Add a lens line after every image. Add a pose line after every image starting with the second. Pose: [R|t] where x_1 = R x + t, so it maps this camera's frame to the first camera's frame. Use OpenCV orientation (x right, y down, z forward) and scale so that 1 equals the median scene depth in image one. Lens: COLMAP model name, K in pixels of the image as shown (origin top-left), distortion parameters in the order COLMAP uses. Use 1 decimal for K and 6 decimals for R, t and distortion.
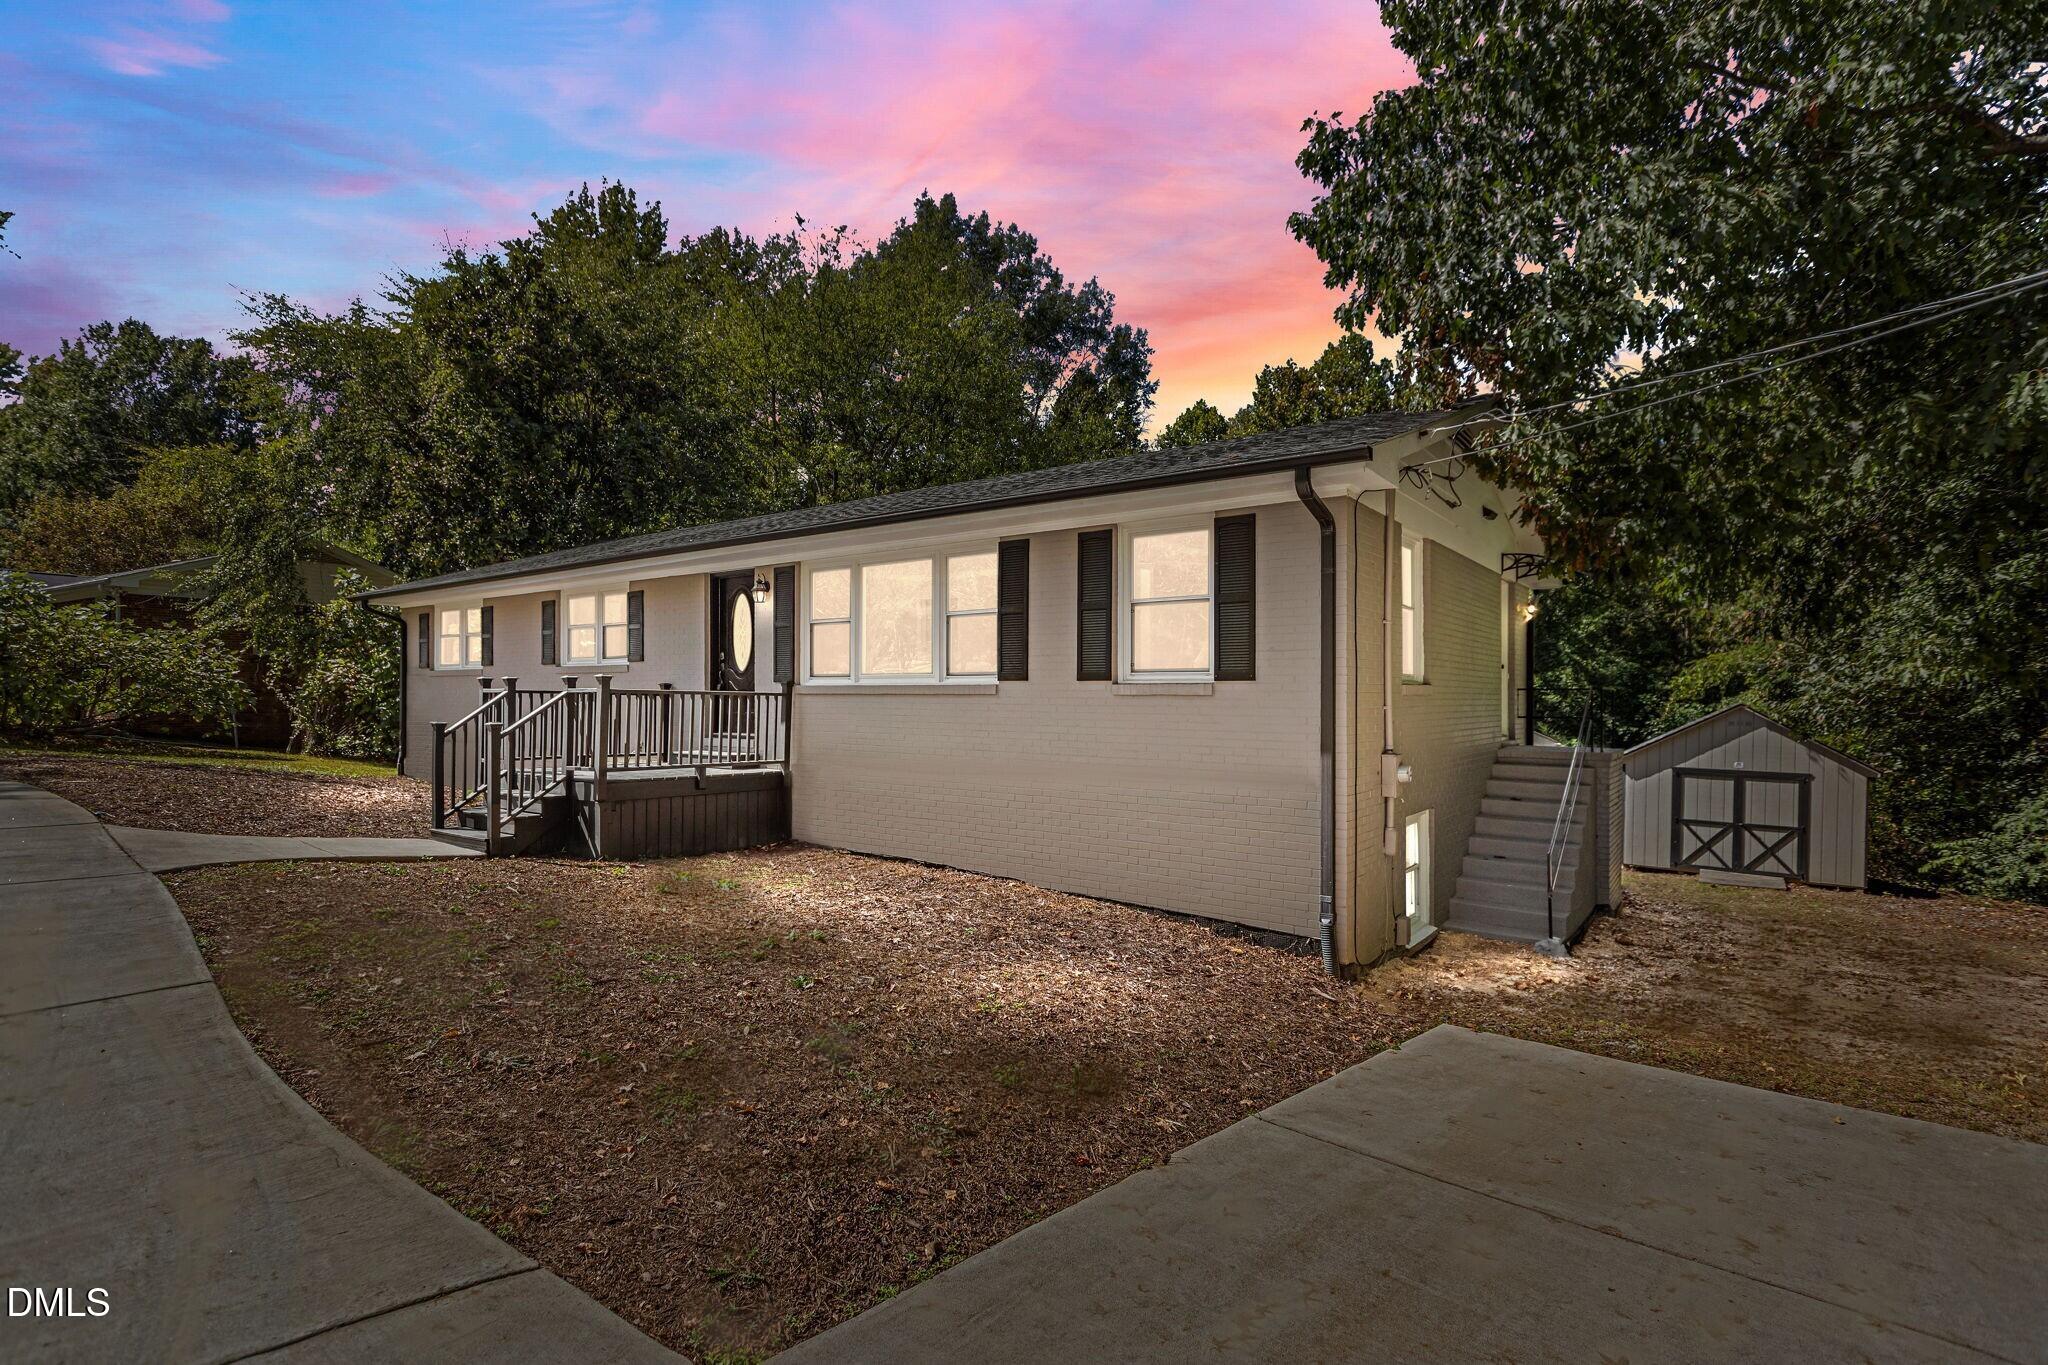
lens RADIAL K [[904.1, 0, 1027.7], [0, 904.1, 688.9], [0, 0, 1]] dist [-0.003533, -0.000479]
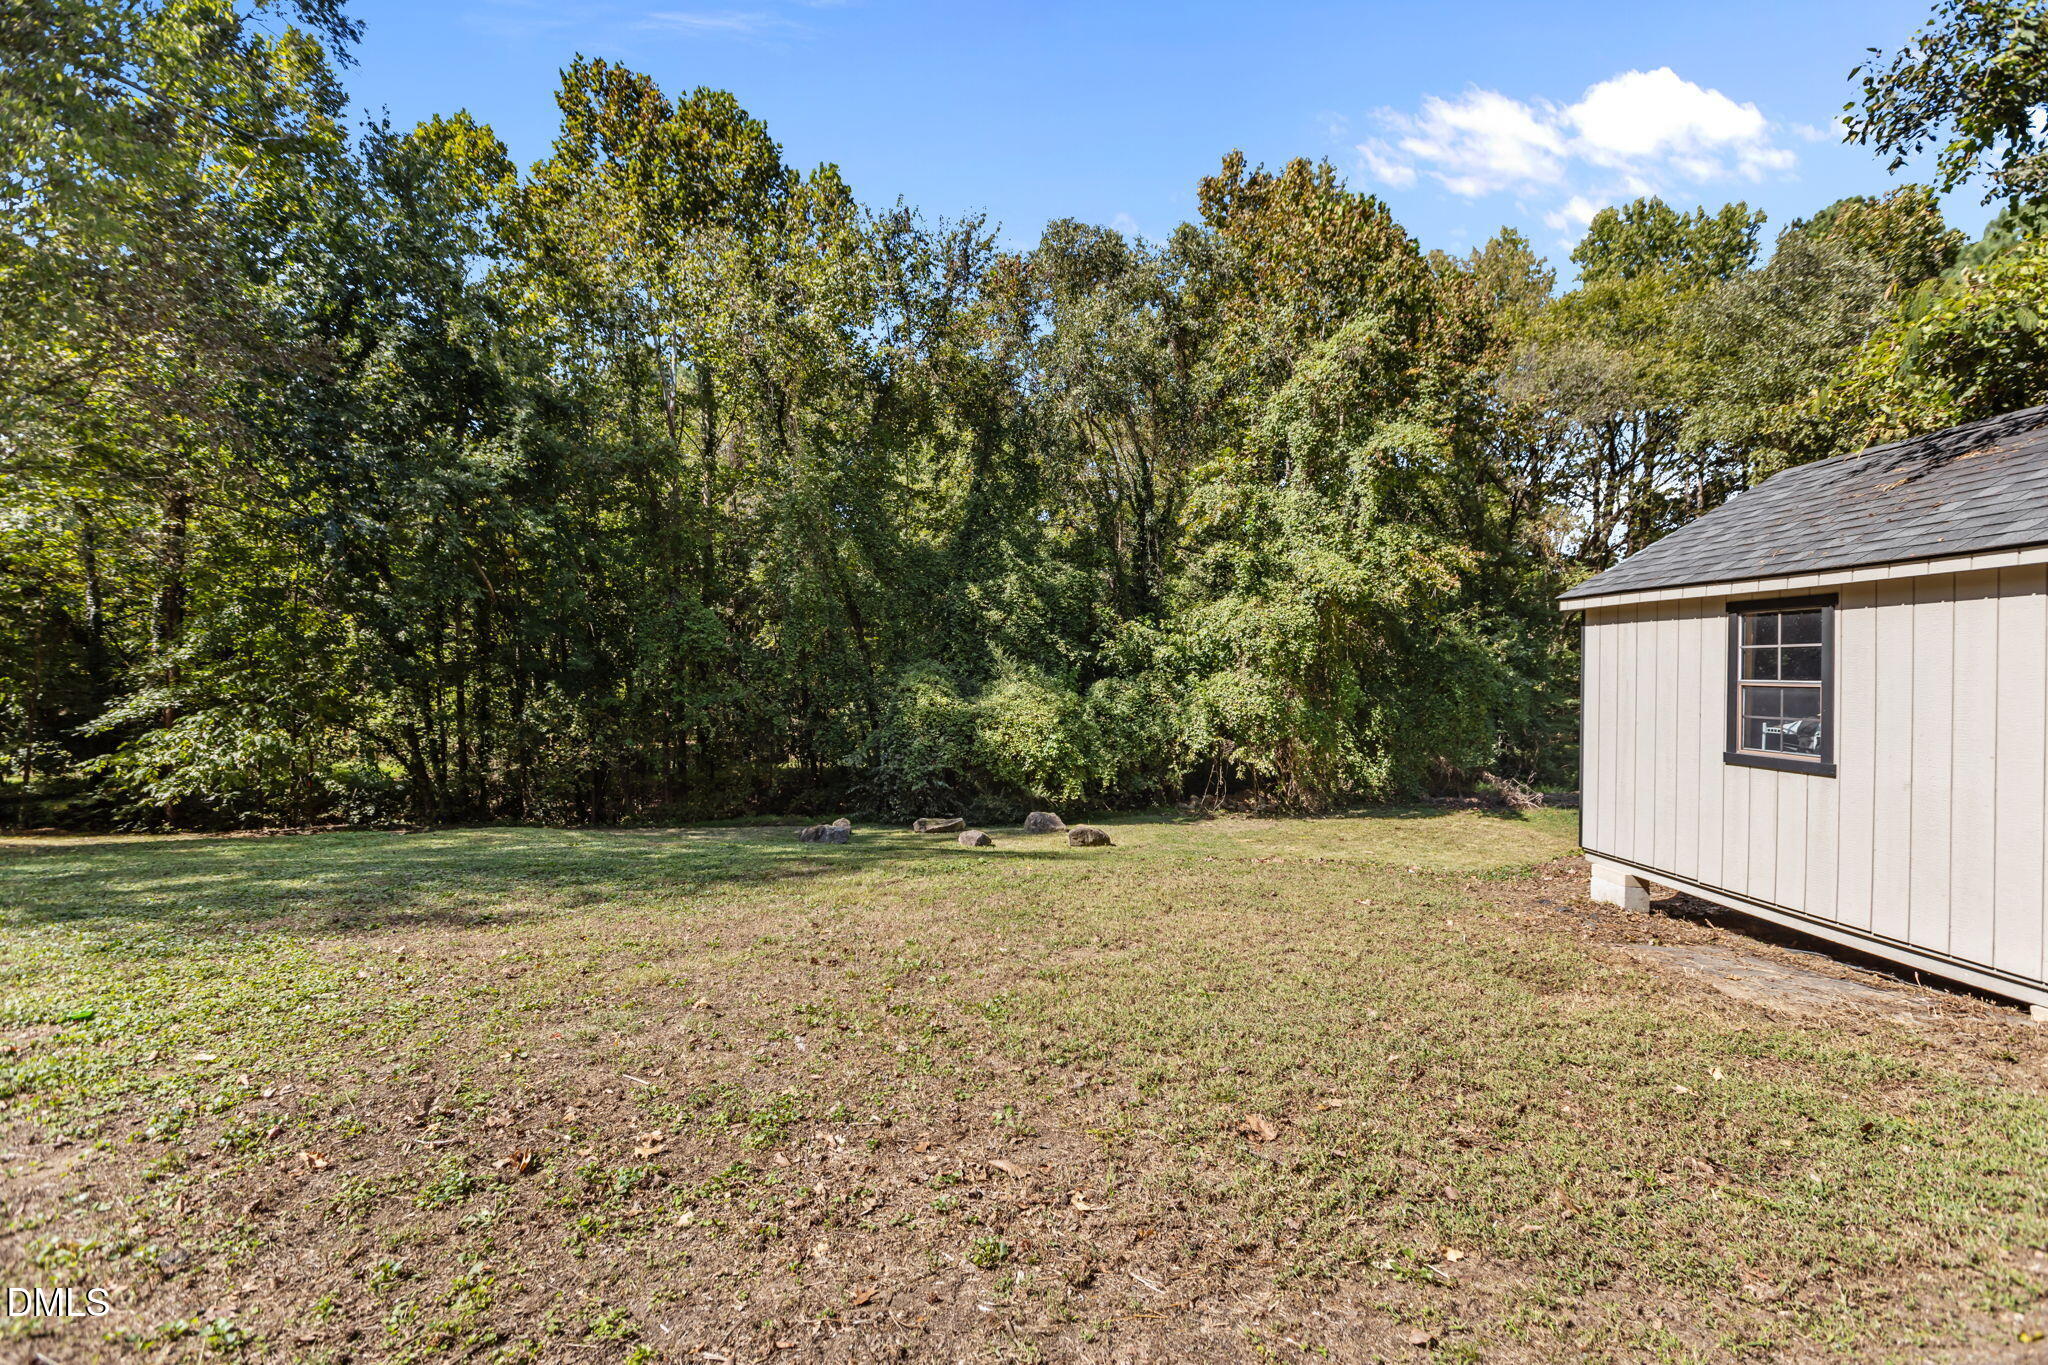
lens RADIAL K [[904.1, 0, 1017.4], [0, 904.1, 689.2], [0, 0, 1]] dist [-0.003533, -0.000479]
pose [[0.788574, -0.016392, 0.614721, 0.137075], [0.005098, 0.999785, 0.020119, 0.056477], [-0.614918, -0.012732, 0.788488, 0.401183]]
